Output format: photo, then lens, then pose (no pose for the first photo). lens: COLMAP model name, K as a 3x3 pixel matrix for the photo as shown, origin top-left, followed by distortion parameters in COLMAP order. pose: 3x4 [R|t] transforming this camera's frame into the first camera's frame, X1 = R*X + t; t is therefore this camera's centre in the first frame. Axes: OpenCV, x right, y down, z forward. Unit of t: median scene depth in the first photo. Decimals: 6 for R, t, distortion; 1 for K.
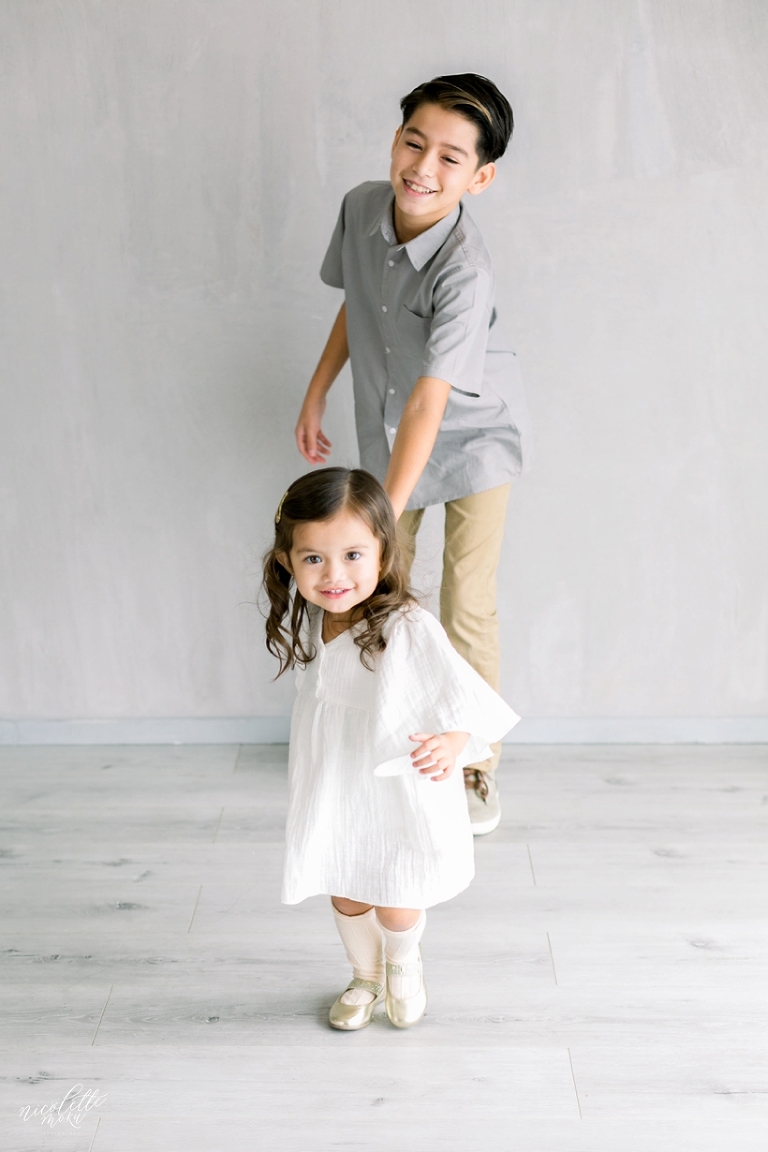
lens RADIAL K [[1615.2, 0, 384.0], [0, 1615.2, 580.0], [0, 0, 1]] dist [-0.038947, 0.000000]
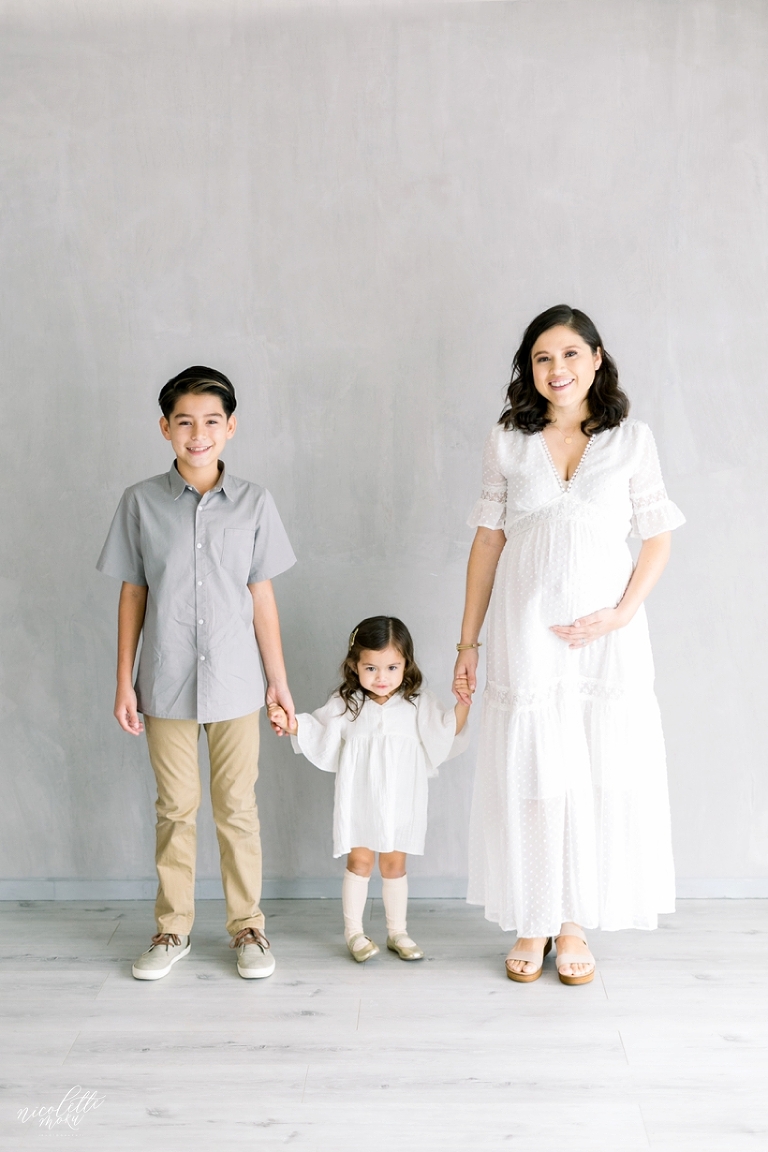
lens RADIAL K [[1615.2, 0, 376.8], [0, 1615.2, 570.7], [0, 0, 1]] dist [-0.038947, 0.000000]
pose [[0.999823, -0.004419, -0.018313, -0.079223], [0.002181, 0.992717, -0.120450, -0.004710], [0.018712, 0.120389, 0.992550, -0.417583]]
